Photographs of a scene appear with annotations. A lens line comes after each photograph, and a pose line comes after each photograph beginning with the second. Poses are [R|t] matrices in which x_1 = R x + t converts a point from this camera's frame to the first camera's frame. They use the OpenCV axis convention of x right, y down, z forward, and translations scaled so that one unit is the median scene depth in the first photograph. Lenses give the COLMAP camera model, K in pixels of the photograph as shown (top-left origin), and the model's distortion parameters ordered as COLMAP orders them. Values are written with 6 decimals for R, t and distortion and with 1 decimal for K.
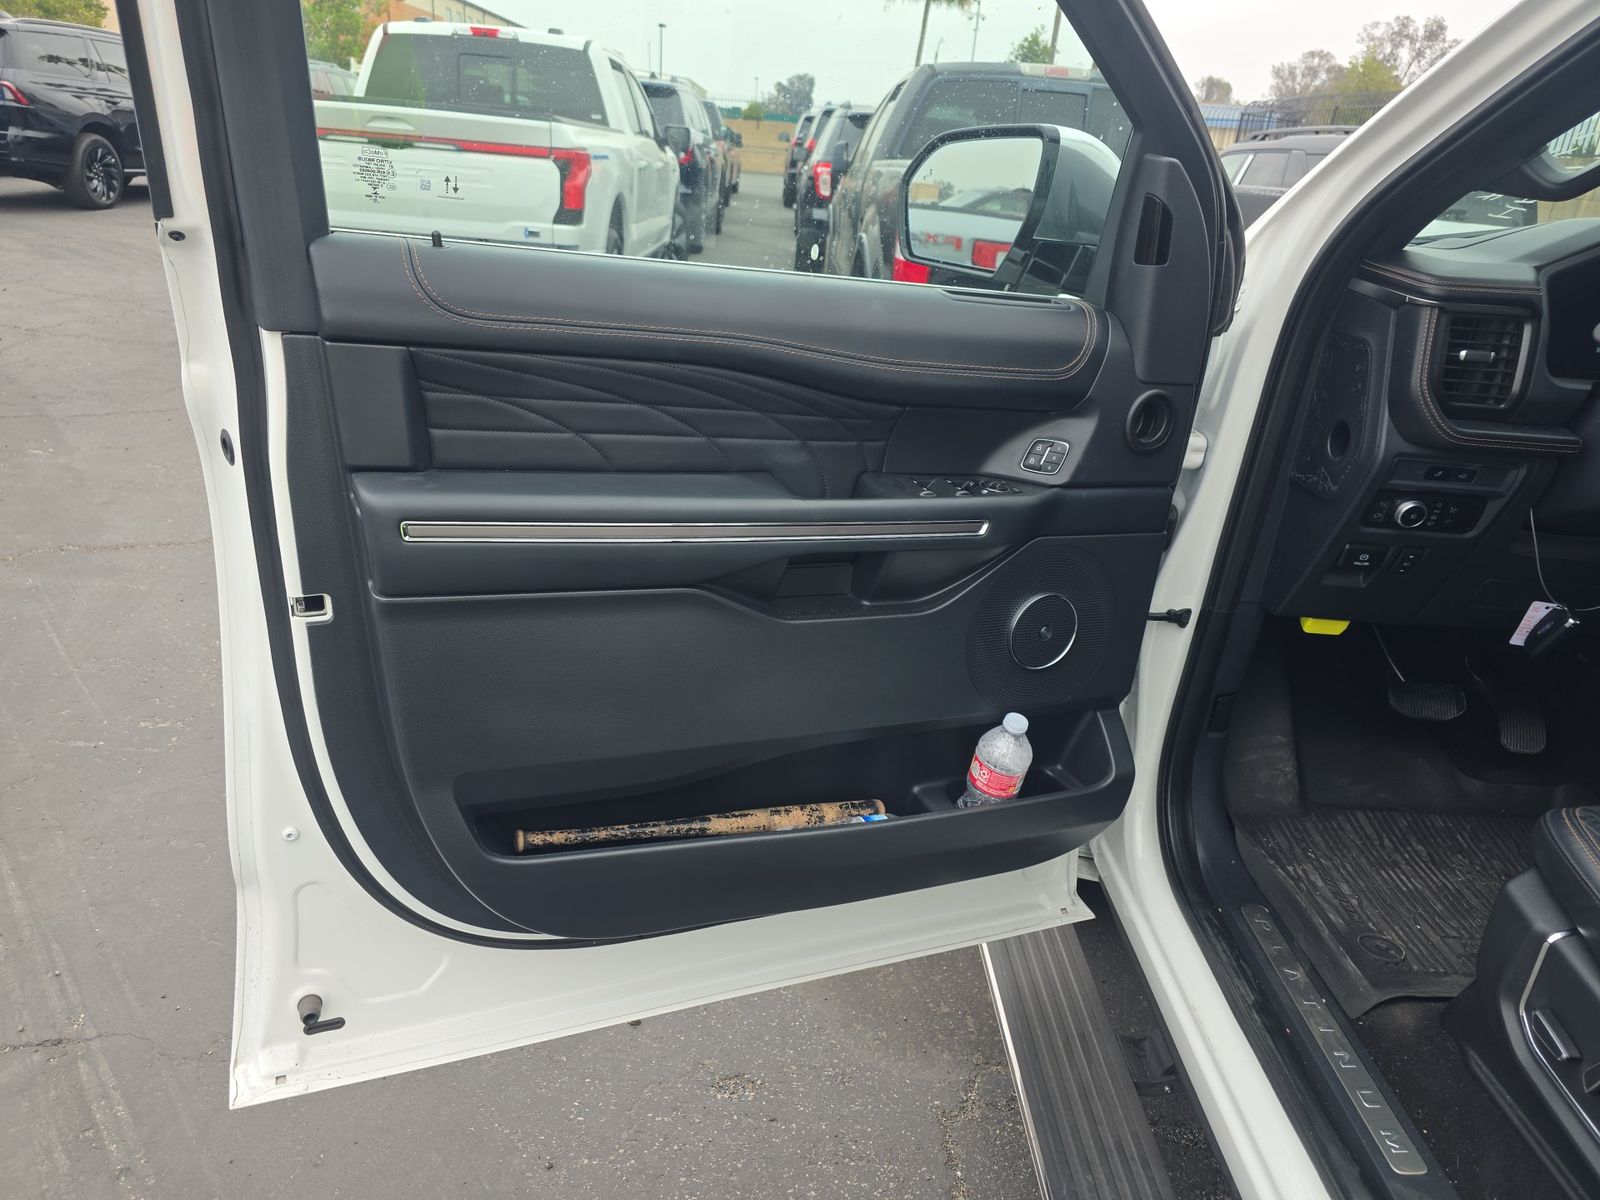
lens RADIAL K [[1091.7, 0, 791.2], [0, 1091.7, 612.6], [0, 0, 1]] dist [0.021128, -0.002235]
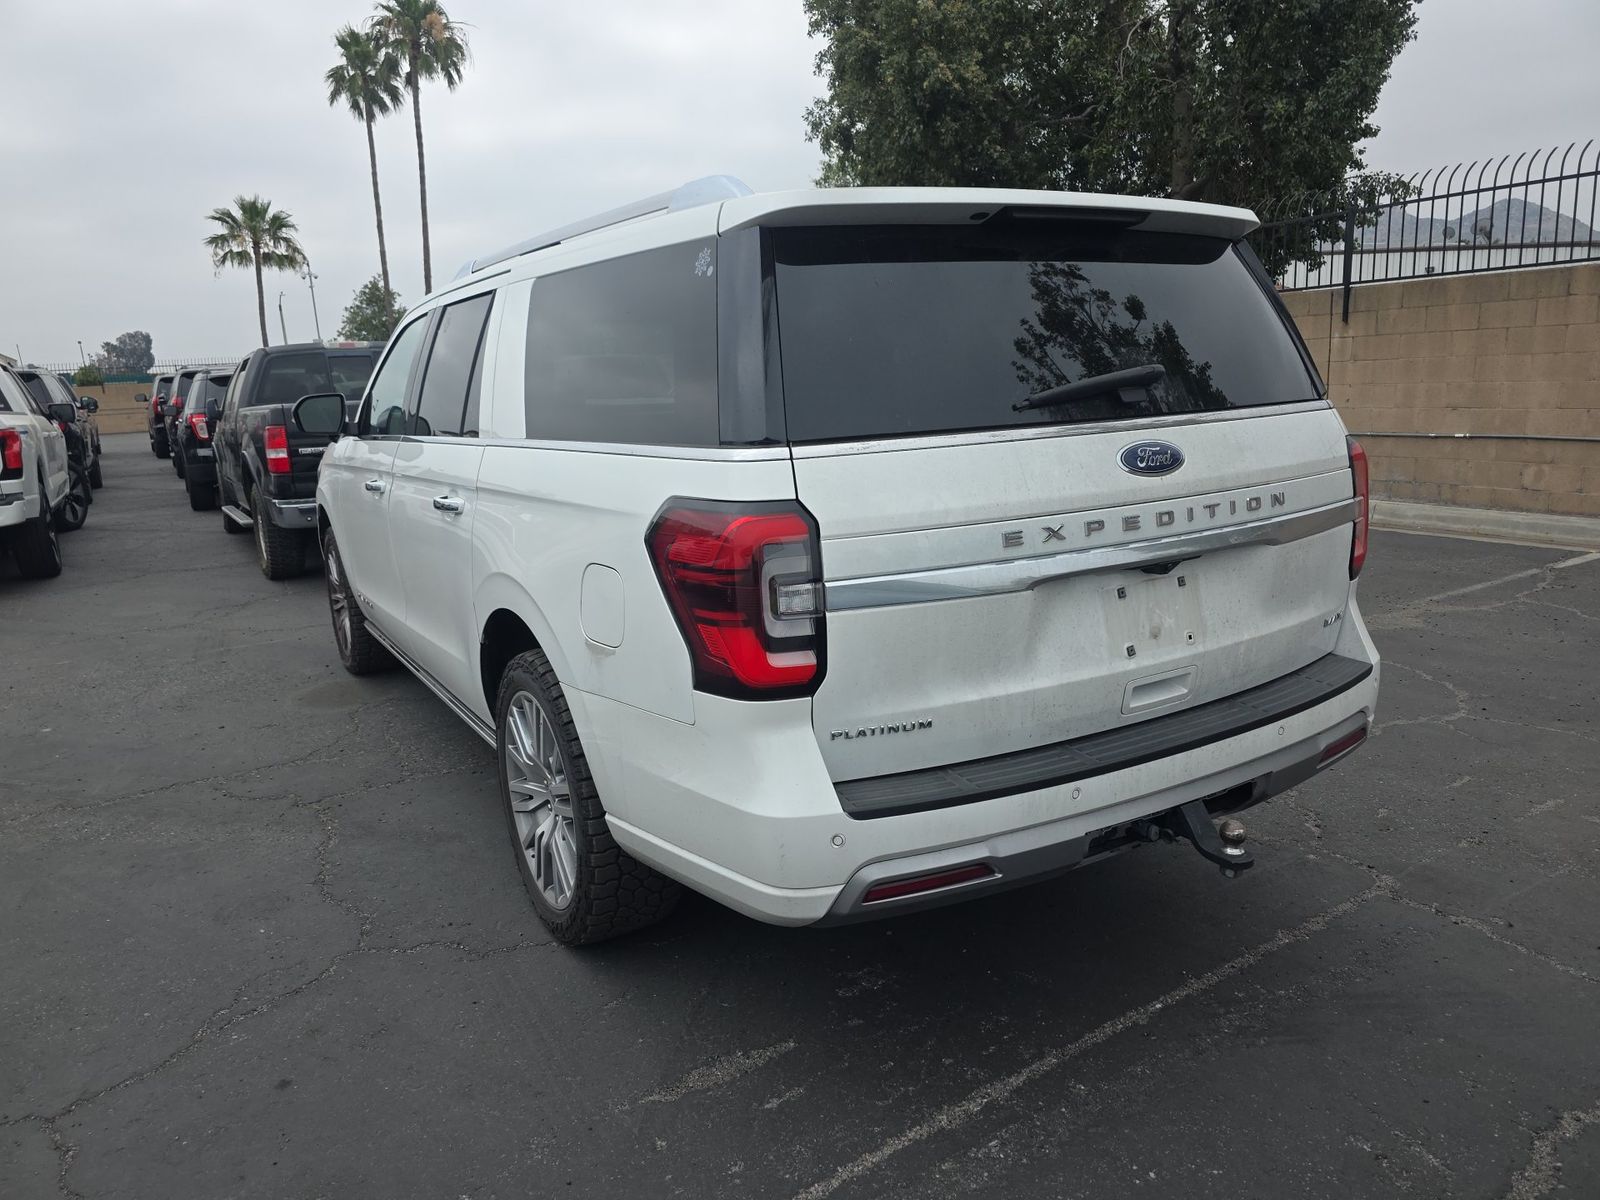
lens RADIAL K [[1091.7, 0, 796.4], [0, 1091.7, 593.1], [0, 0, 1]] dist [0.021128, -0.002235]
pose [[0.853412, -0.218202, 0.473366, -0.128718], [0.305908, 0.944978, -0.115915, 0.732741], [-0.422028, 0.243729, 0.873206, -1.791303]]
